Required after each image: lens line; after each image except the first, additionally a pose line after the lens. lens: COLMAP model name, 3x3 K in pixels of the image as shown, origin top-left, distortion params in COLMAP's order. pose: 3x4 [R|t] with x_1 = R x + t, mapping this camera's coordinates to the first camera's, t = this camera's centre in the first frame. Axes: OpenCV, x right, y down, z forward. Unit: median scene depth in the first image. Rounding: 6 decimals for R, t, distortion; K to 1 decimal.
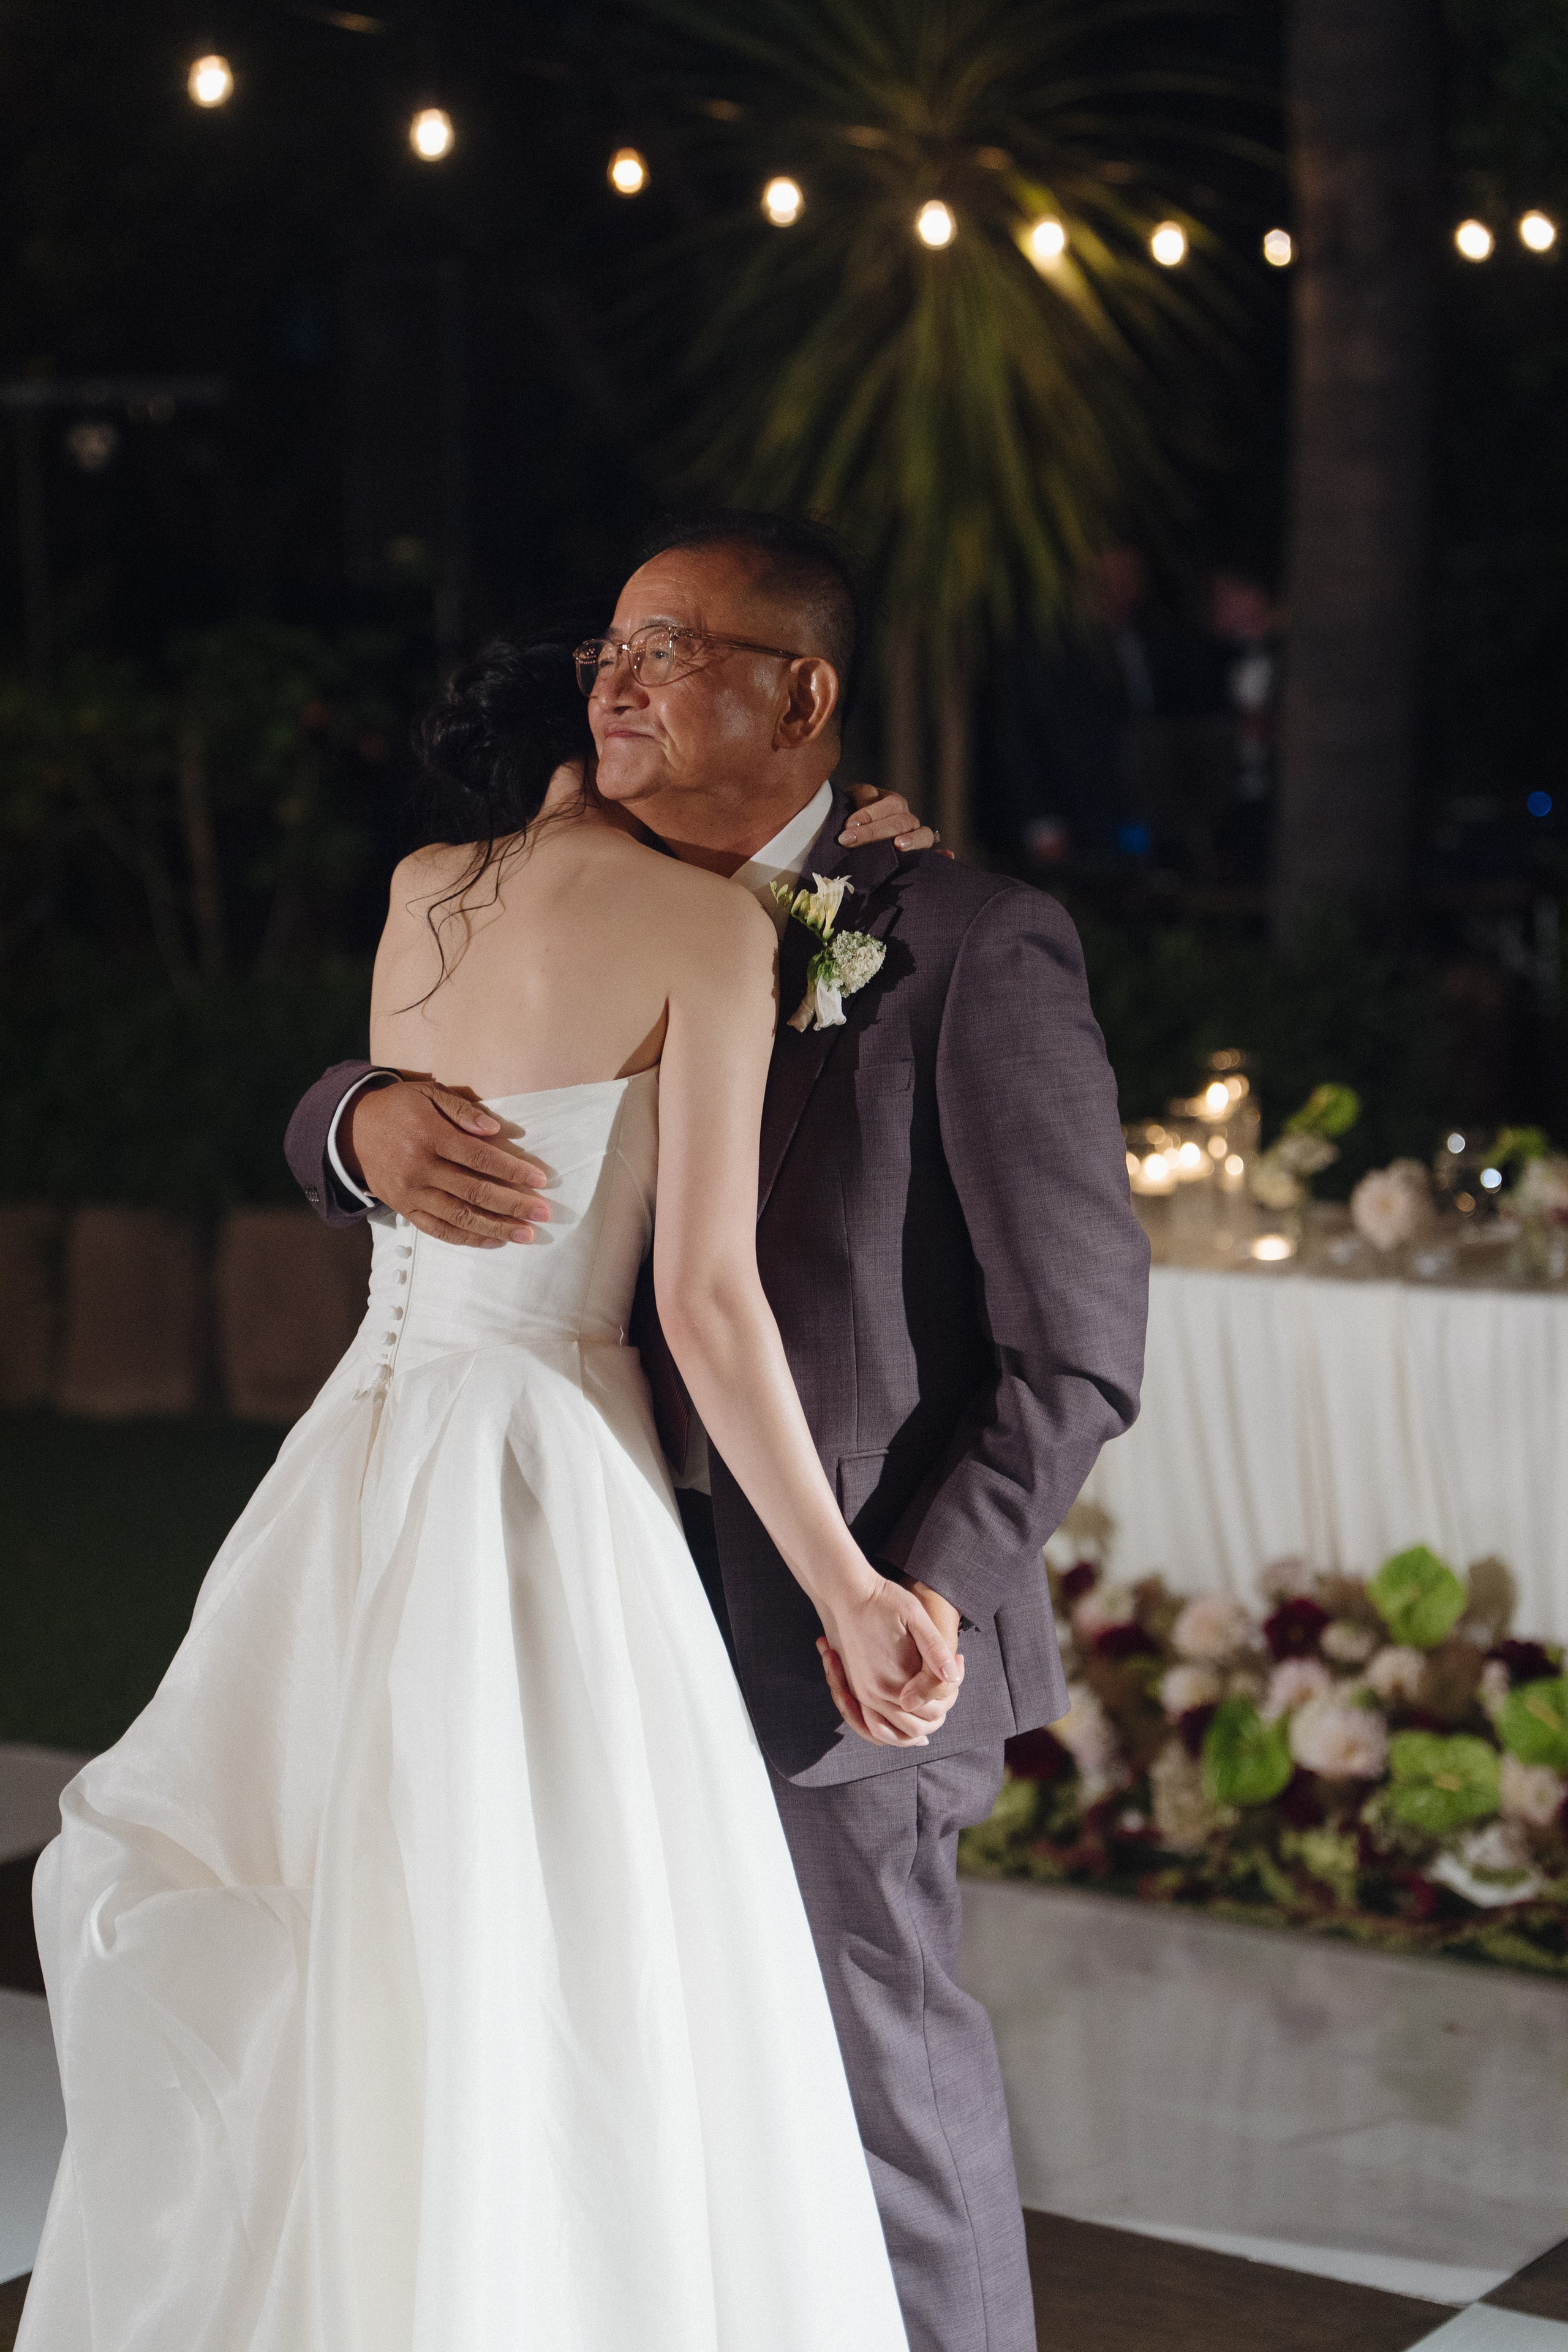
lens RADIAL K [[3655.0, 0, 784.0], [0, 3655.0, 1176.0], [0, 0, 1]] dist [0.183361, -0.004589]
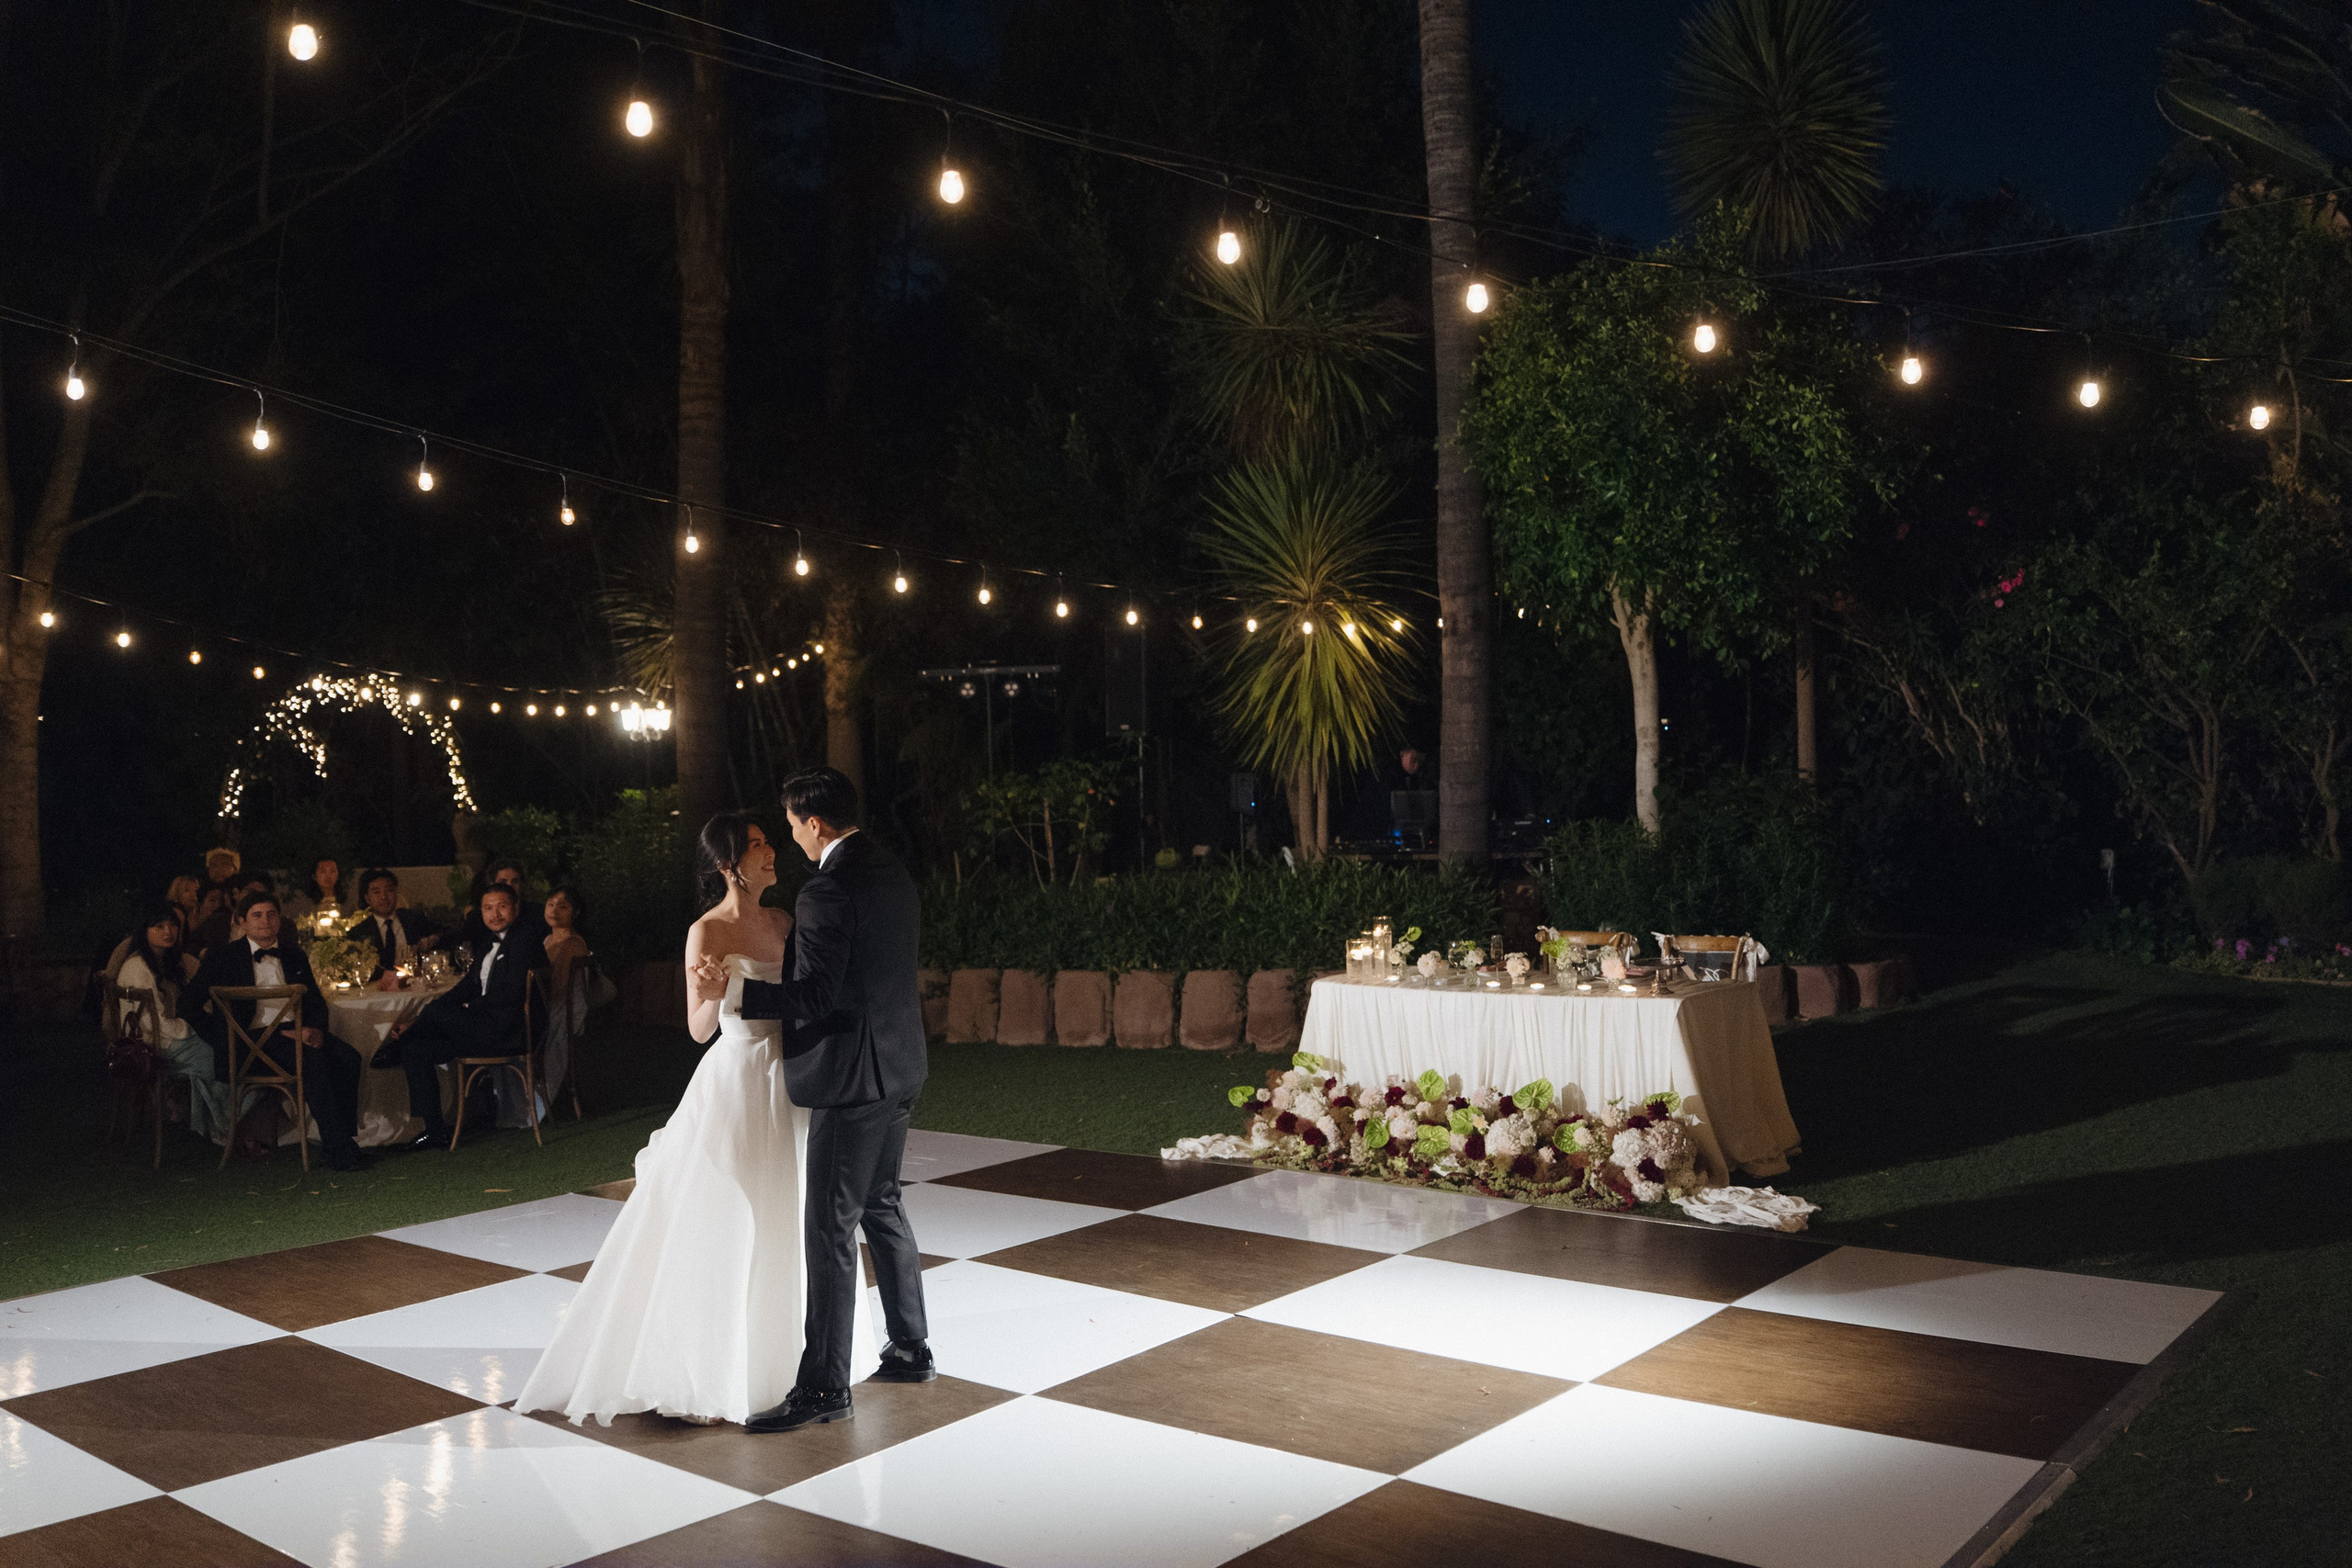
lens RADIAL K [[1975.4, 0, 1176.0], [0, 1975.4, 784.0], [0, 0, 1]] dist [-0.007693, -0.085112]
pose [[0.996694, -0.003240, -0.081180, 0.084829], [-0.004667, 0.995272, -0.097019, 0.018959], [0.081110, 0.097077, 0.991966, -0.702082]]
